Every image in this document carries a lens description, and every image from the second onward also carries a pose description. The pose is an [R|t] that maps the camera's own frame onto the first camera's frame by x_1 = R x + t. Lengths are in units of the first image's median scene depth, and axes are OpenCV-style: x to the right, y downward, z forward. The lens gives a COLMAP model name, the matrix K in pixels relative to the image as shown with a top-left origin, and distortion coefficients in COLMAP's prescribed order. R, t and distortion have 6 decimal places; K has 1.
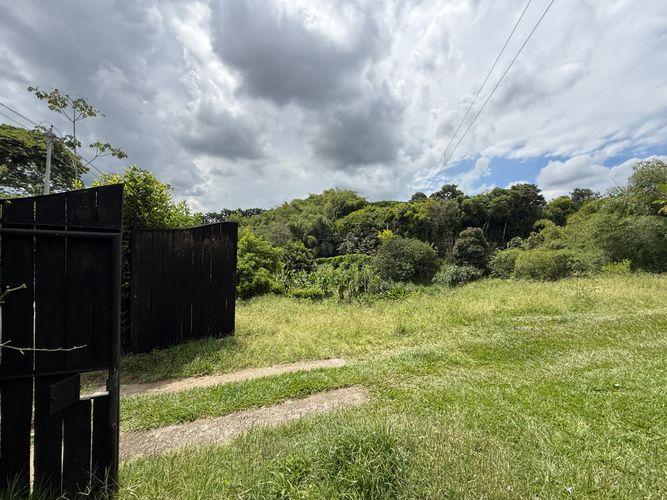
lens RADIAL K [[264.6, 0, 330.8], [0, 264.6, 250.4], [0, 0, 1]] dist [-0.000763, 0.000217]
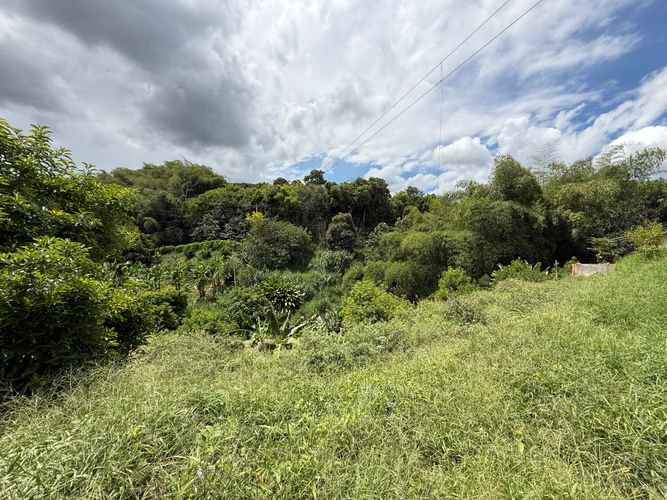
lens RADIAL K [[264.1, 0, 336.9], [0, 264.1, 252.3], [0, 0, 1]] dist [-0.017785, 0.000397]
pose [[0.847192, -0.027312, 0.530585, -0.029611], [0.001204, 0.998774, 0.049490, 0.013248], [-0.531286, -0.041289, 0.846186, 0.120369]]
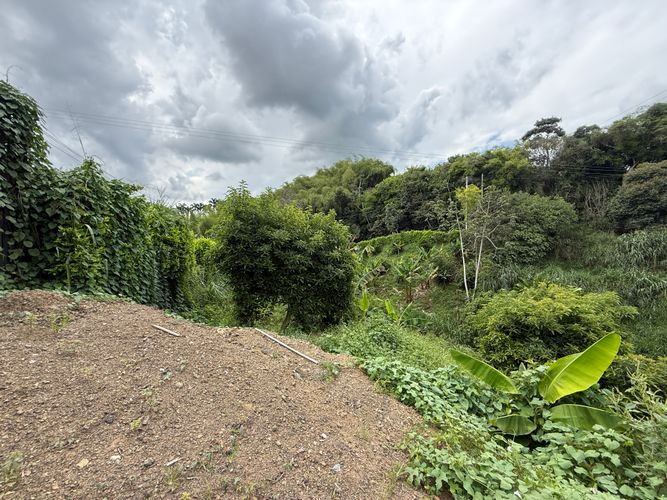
lens RADIAL K [[265.3, 0, 331.3], [0, 265.3, 250.0], [0, 0, 1]] dist [0.000619, 0.000008]
pose [[0.998658, -0.046974, 0.021822, -0.134871], [0.046699, 0.998825, 0.012935, 0.050583], [-0.022404, -0.011898, 0.999678, 0.399935]]
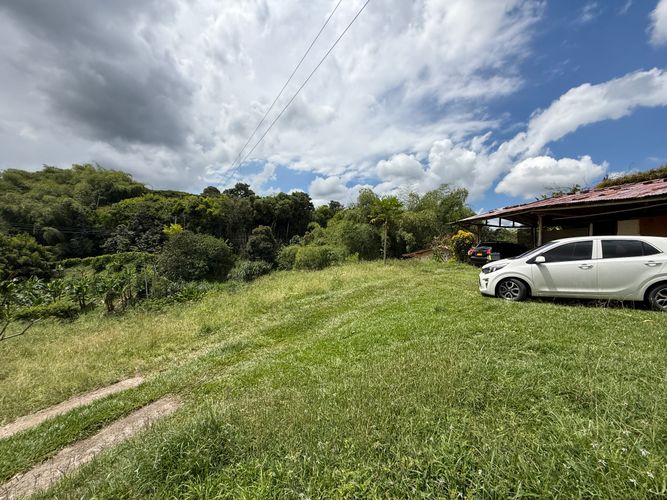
lens RADIAL K [[264.6, 0, 330.8], [0, 264.6, 250.4], [0, 0, 1]] dist [-0.000763, 0.000217]
pose [[0.736024, -0.018022, 0.676716, -0.004718], [0.007971, 0.999807, 0.017958, -0.000982], [-0.676909, -0.007824, 0.736025, -0.004315]]
